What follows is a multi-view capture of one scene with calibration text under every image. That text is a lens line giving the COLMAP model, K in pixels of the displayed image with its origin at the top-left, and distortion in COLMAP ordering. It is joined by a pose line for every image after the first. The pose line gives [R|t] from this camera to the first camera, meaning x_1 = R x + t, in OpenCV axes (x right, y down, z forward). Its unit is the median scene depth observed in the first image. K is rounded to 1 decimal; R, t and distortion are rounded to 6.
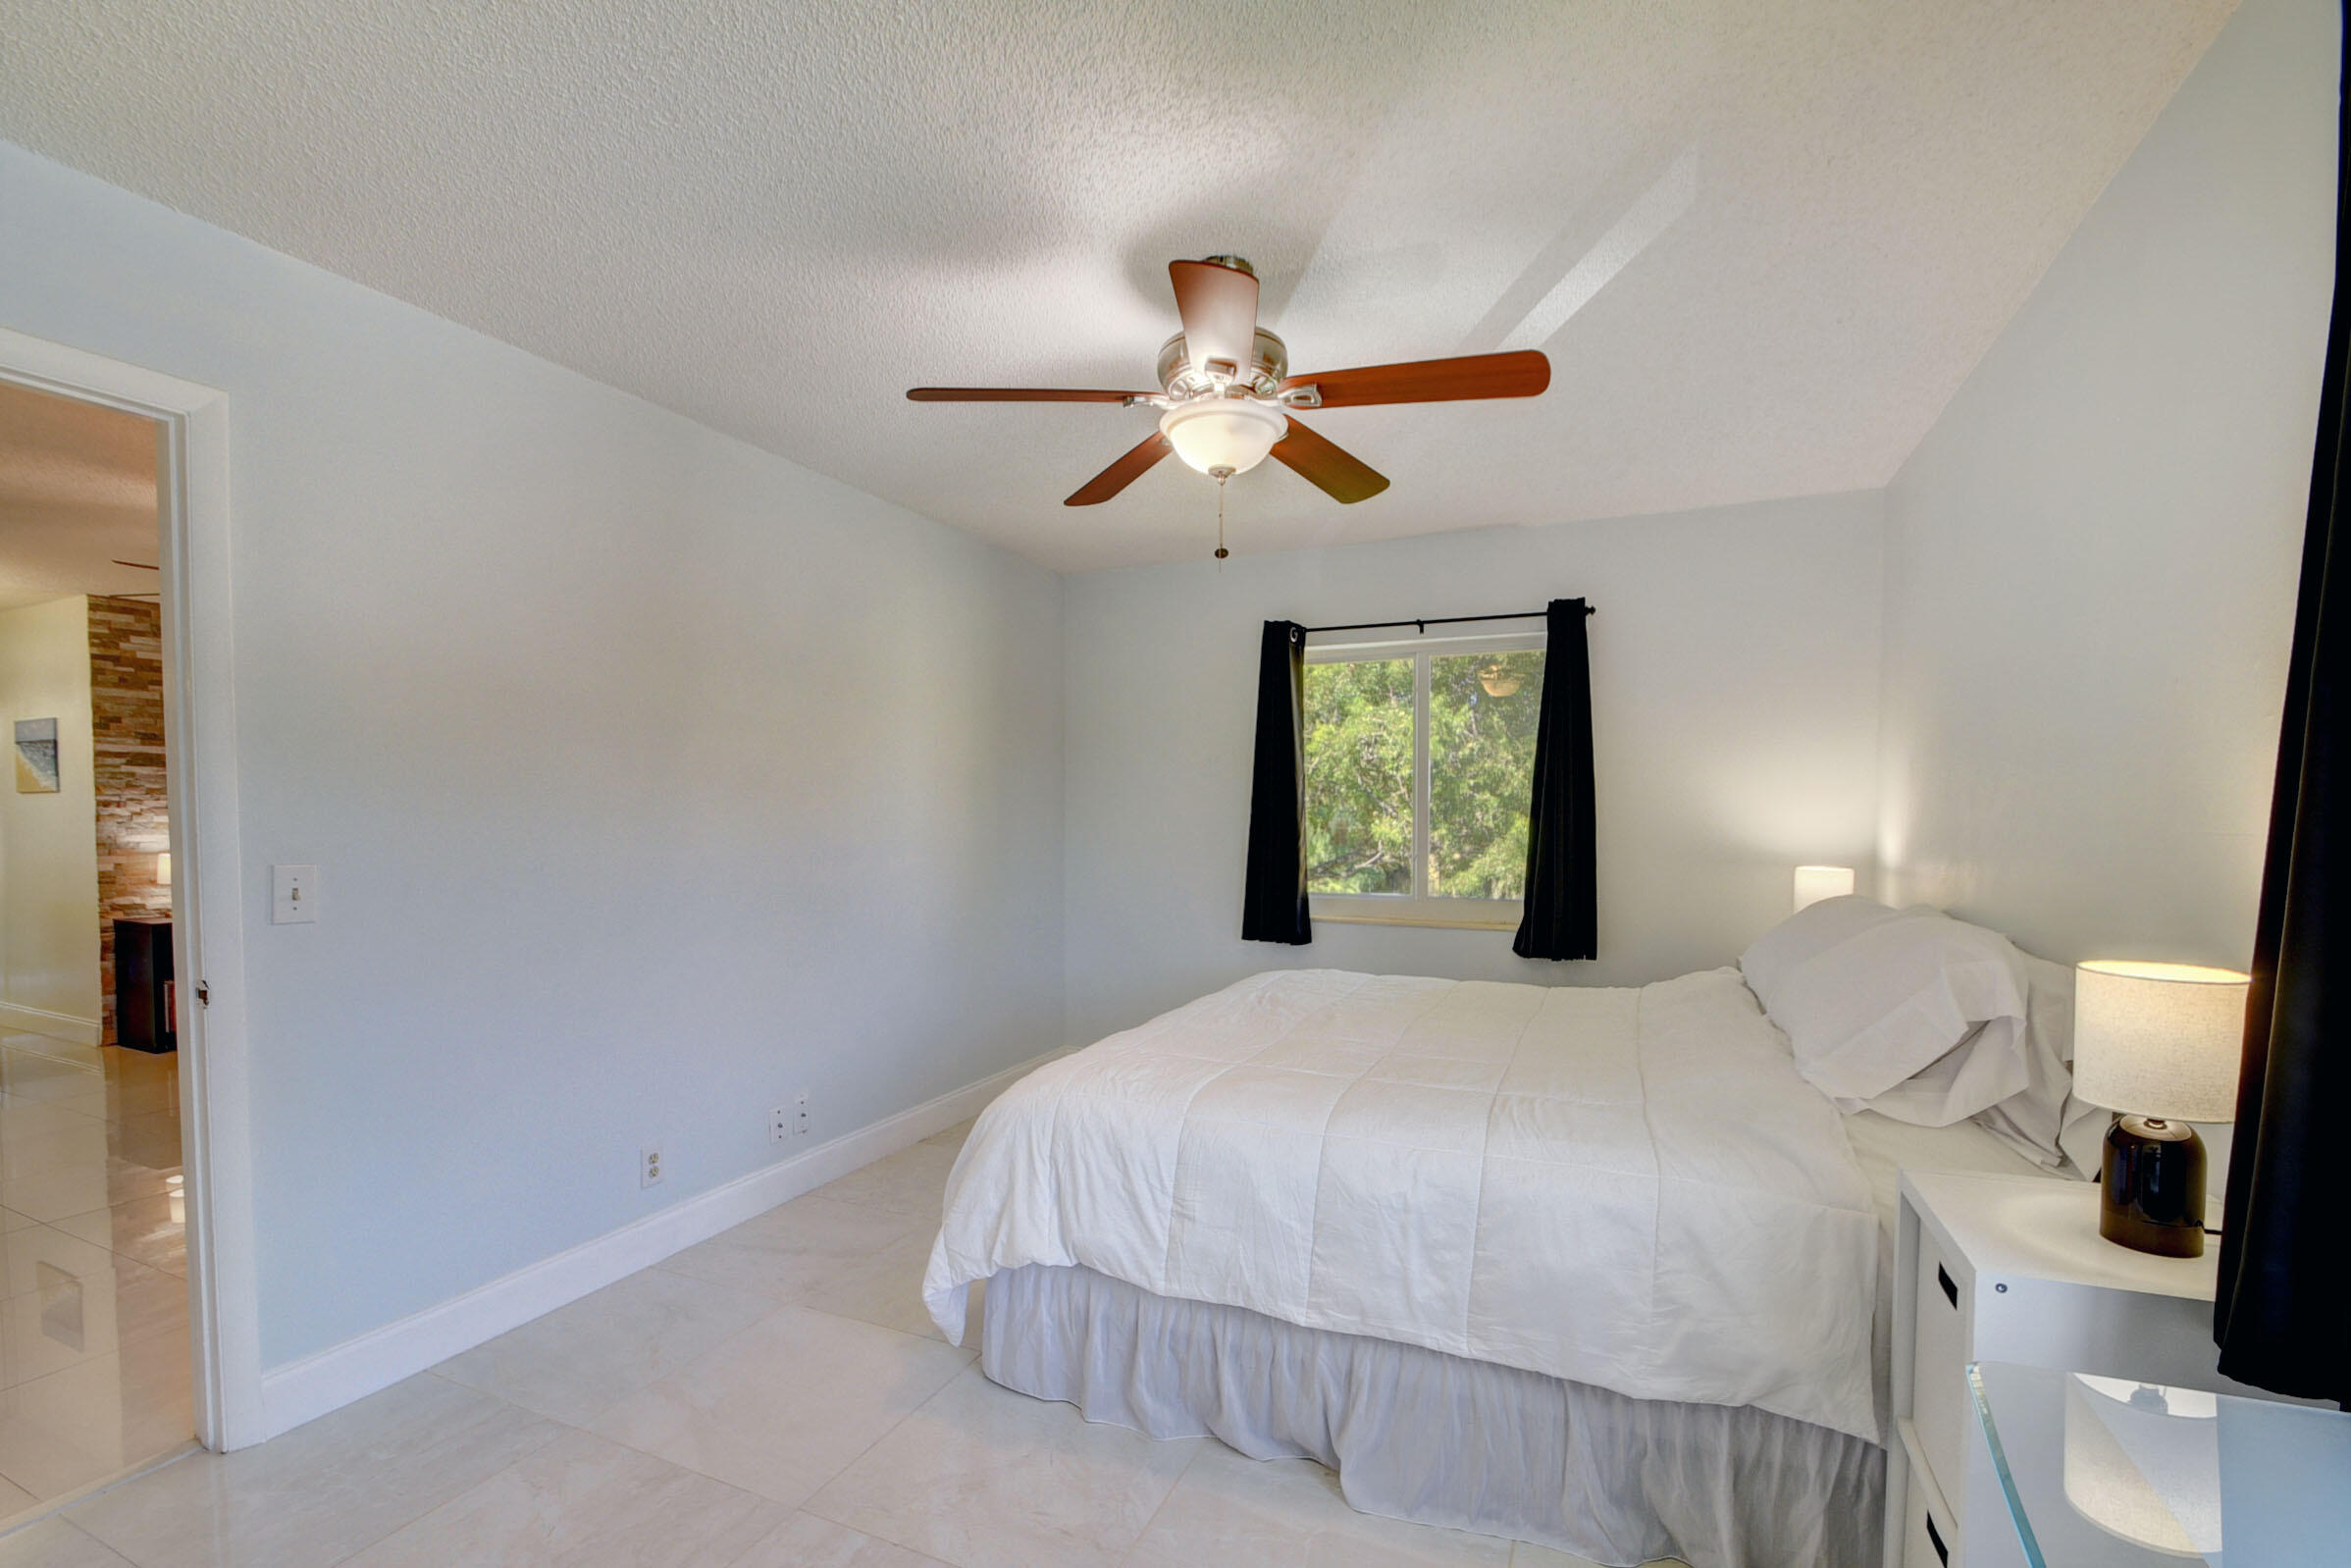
lens RADIAL K [[1037.8, 0, 1166.3], [0, 1037.8, 845.5], [0, 0, 1]] dist [0.004838, -0.011682]
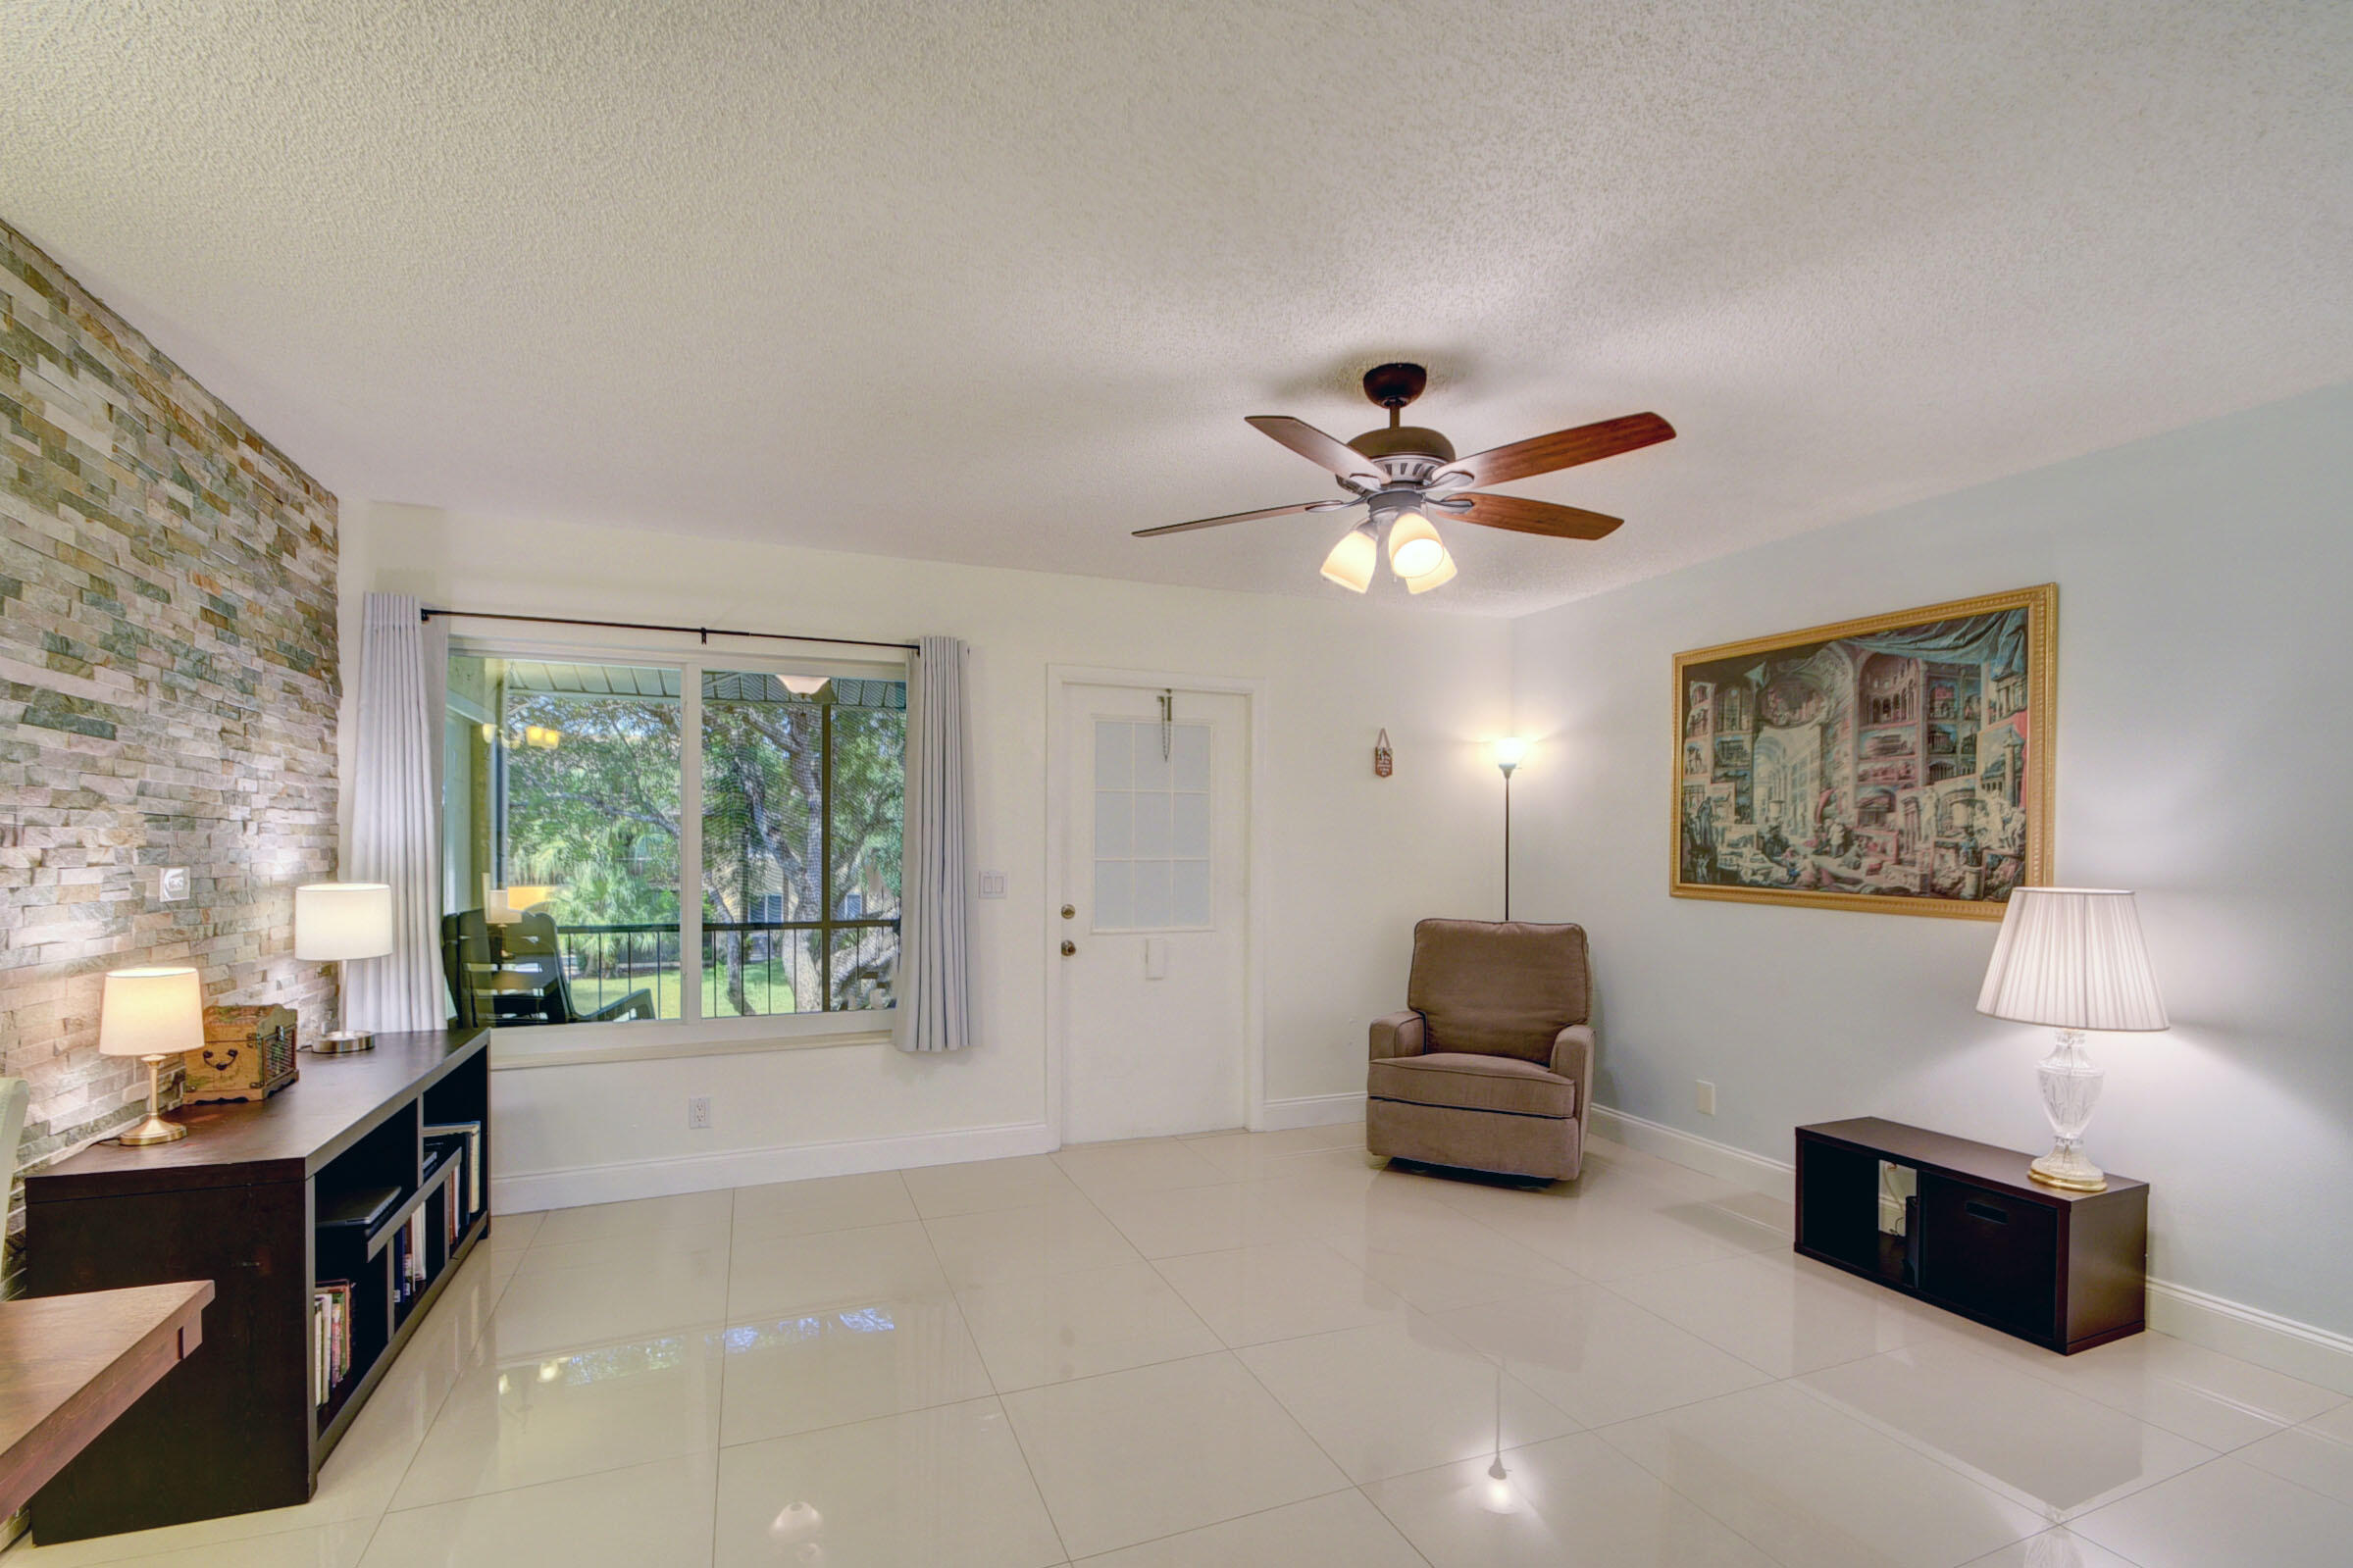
lens RADIAL K [[1038.6, 0, 1167.3], [0, 1038.6, 845.6], [0, 0, 1]] dist [0.004838, -0.011682]
pose [[0.698057, -0.005813, 0.716018, -0.996953], [0.023819, 0.999602, -0.015106, -0.022969], [-0.715646, 0.027600, 0.697918, 0.492760]]
